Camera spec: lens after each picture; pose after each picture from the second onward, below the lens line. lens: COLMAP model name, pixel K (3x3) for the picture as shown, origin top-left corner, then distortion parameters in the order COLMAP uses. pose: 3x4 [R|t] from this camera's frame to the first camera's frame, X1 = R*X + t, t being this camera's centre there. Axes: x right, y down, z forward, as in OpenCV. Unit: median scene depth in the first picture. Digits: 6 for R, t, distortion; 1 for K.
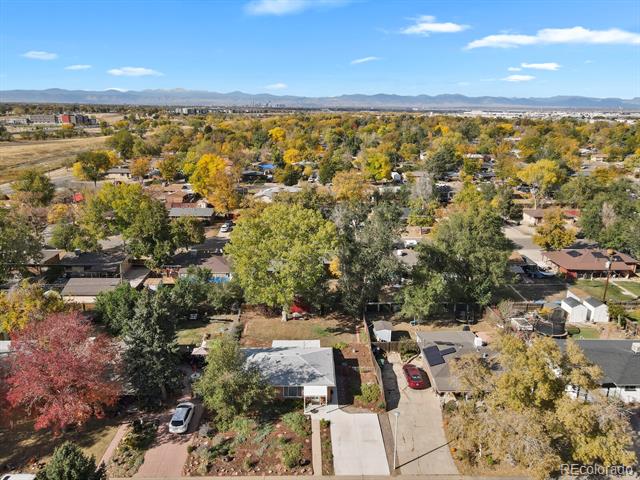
lens RADIAL K [[468.0, 0, 320.0], [0, 468.0, 240.0], [0, 0, 1]] dist [0.001639, 0.001091]
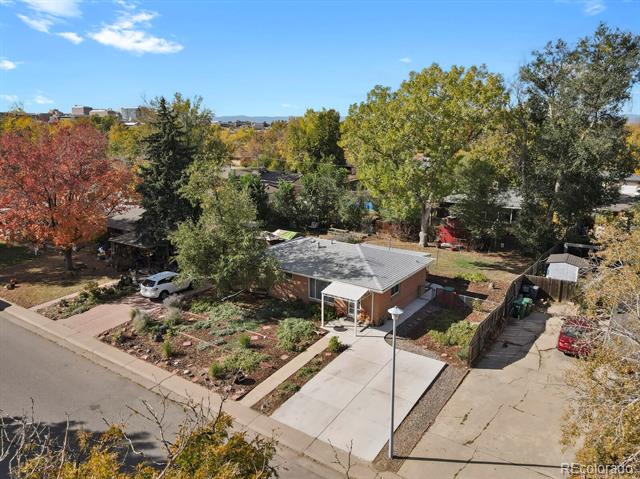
lens RADIAL K [[468.0, 0, 320.0], [0, 468.0, 239.5], [0, 0, 1]] dist [0.001639, 0.001091]
pose [[0.808914, 0.124297, -0.574638, 0.285768], [-0.151336, 0.988482, 0.000780, 0.273218], [0.568116, 0.086333, 0.818408, 0.539532]]
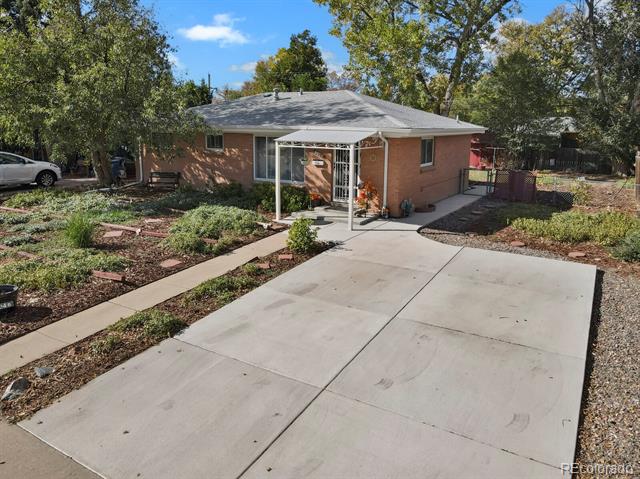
lens RADIAL K [[479.3, 0, 325.9], [0, 479.3, 202.8], [0, 0, 1]] dist [0.005177, 0.005304]
pose [[0.841620, 0.086108, -0.533161, 0.134644], [-0.149734, 0.985711, -0.077165, 0.388262], [0.518898, 0.144775, 0.842487, 0.810915]]
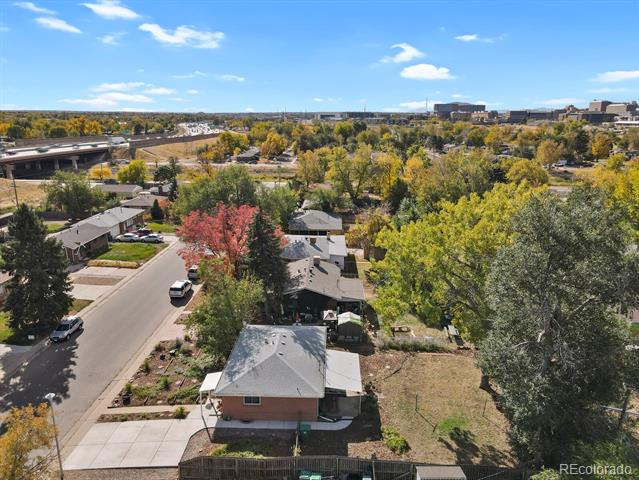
lens RADIAL K [[467.2, 0, 319.5], [0, 467.2, 240.0], [0, 0, 1]] dist [0.001639, 0.001091]
pose [[-0.052364, 0.237400, -0.970000, 0.662077], [-0.277536, 0.929607, 0.242496, -0.113740], [0.959287, 0.281907, 0.017209, 1.118215]]
